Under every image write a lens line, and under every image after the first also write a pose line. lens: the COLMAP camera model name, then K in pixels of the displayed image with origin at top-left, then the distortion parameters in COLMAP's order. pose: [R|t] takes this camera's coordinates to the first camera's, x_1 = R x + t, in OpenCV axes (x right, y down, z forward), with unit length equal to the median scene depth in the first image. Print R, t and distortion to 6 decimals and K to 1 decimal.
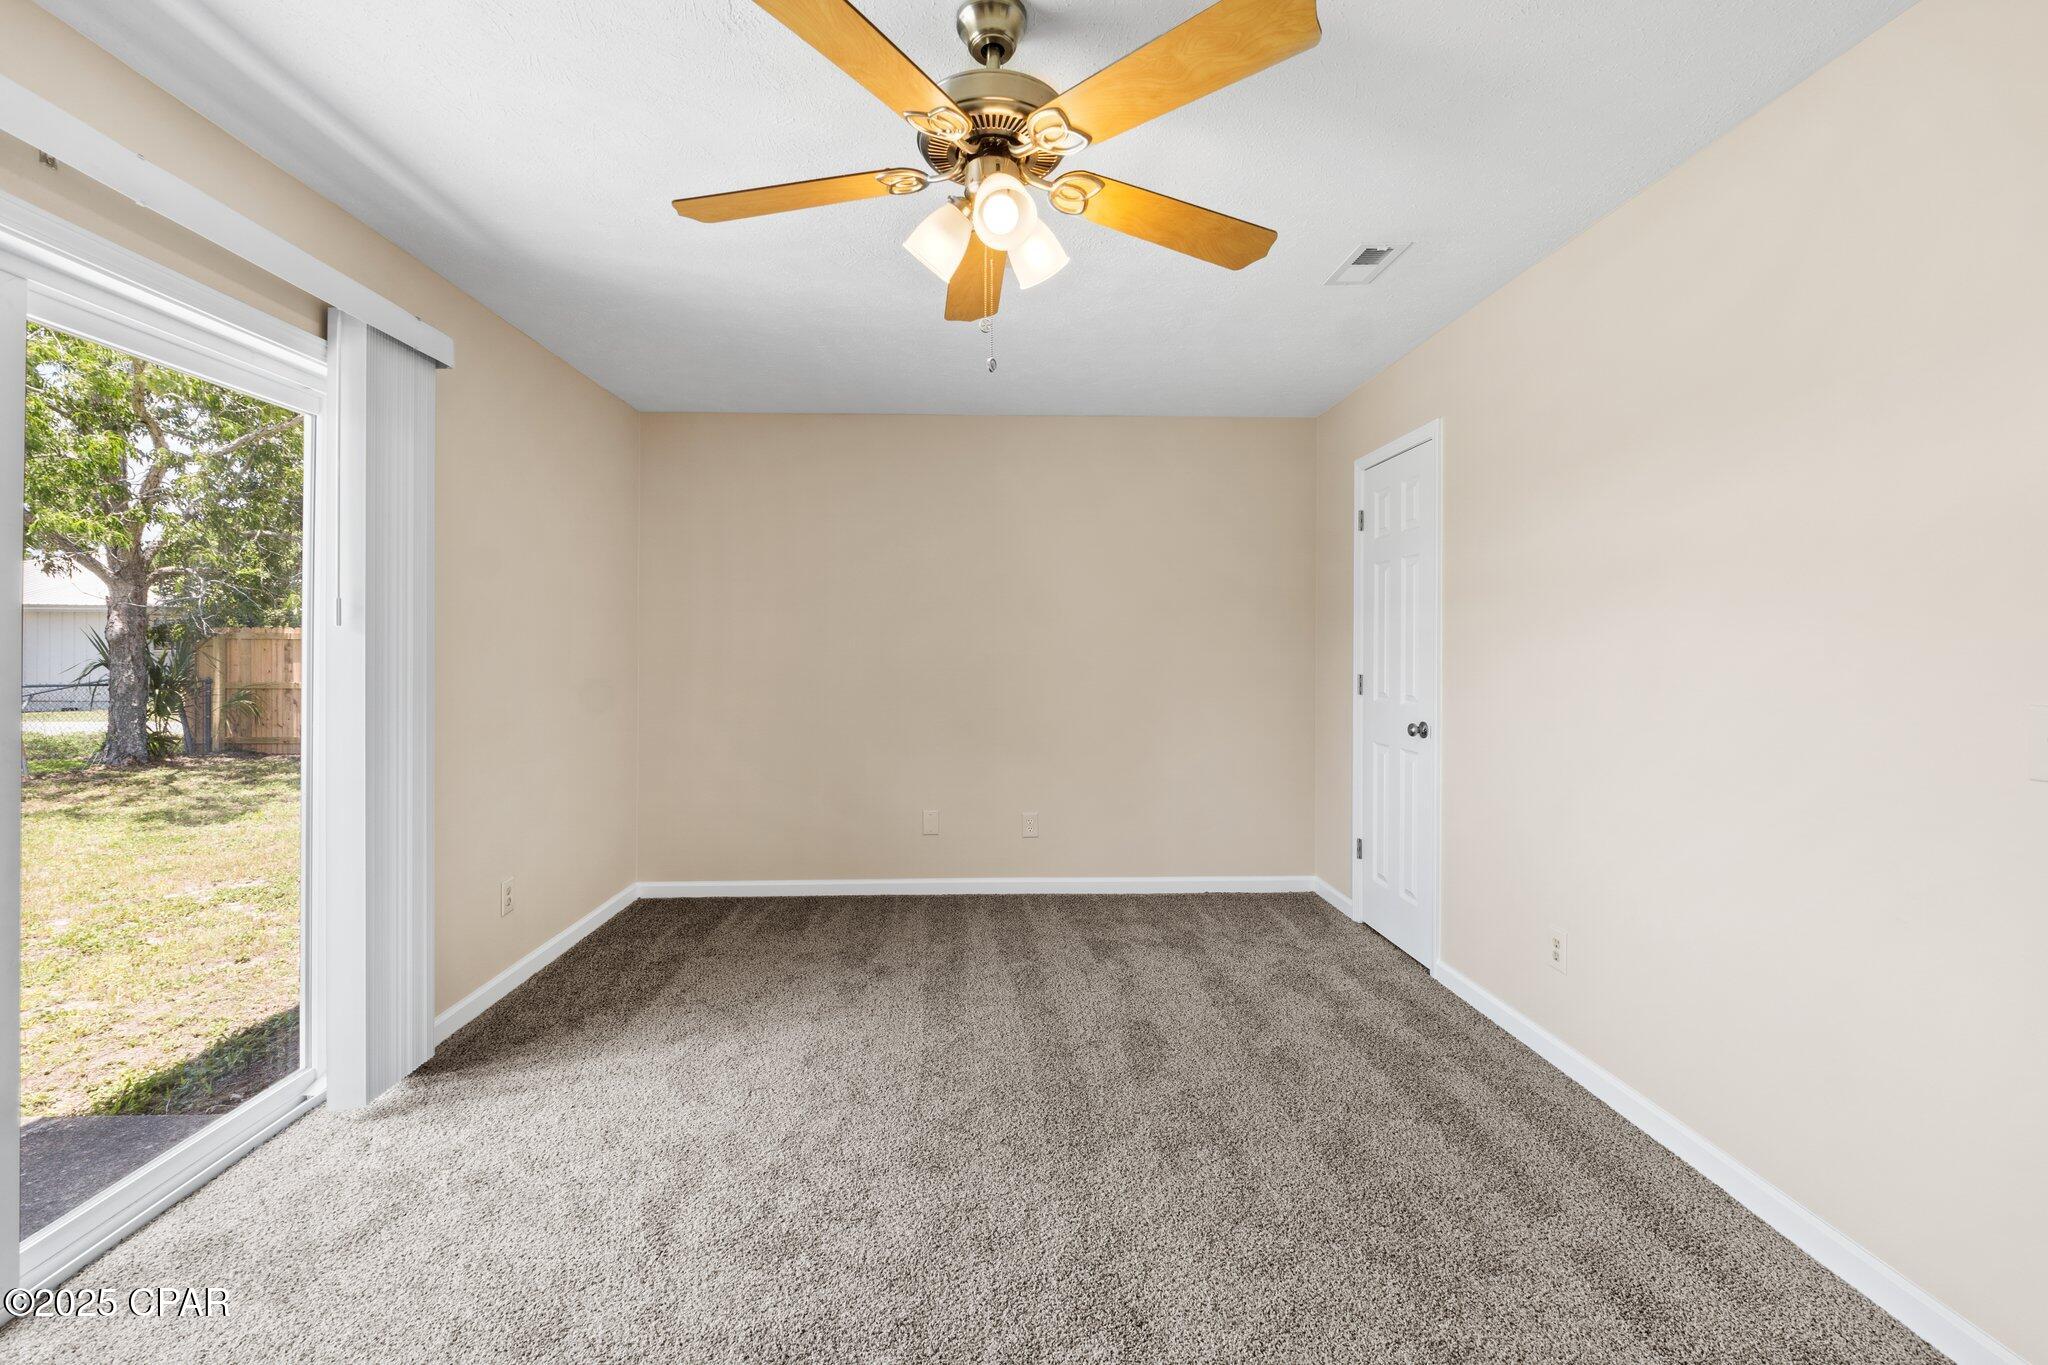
lens RADIAL K [[859.0, 0, 1011.5], [0, 859.0, 649.5], [0, 0, 1]] dist [-0.008624, -0.000113]
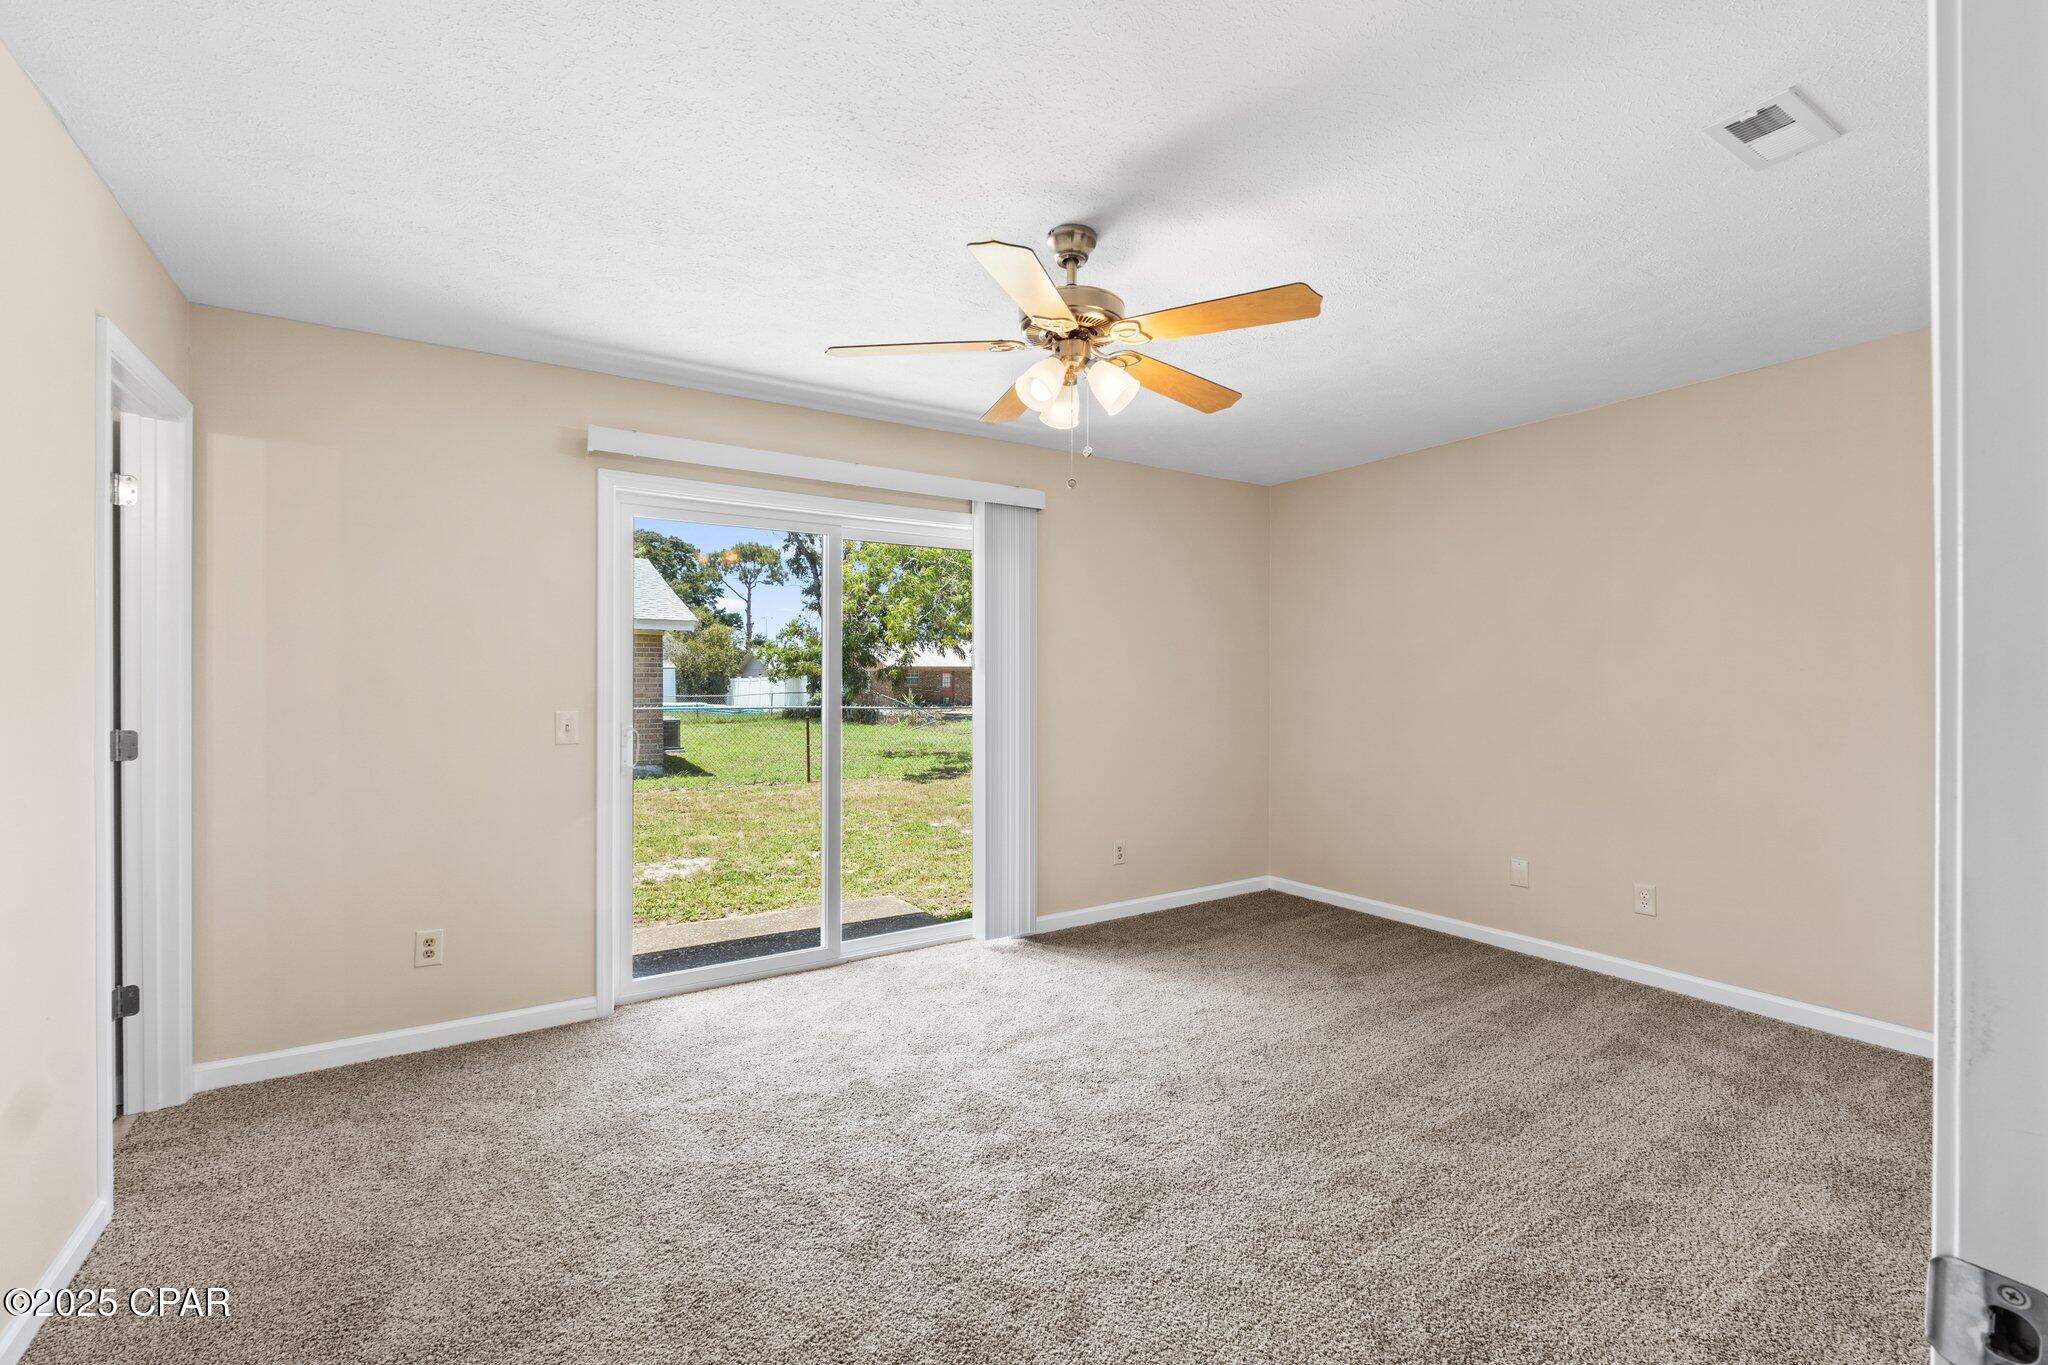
lens RADIAL K [[859.0, 0, 1004.6], [0, 859.0, 677.5], [0, 0, 1]] dist [-0.008624, -0.000113]
pose [[0.496133, -0.007420, -0.868215, 0.595578], [0.002078, 0.999971, -0.007359, 0.000058], [0.868244, 0.001847, 0.496134, 0.105360]]
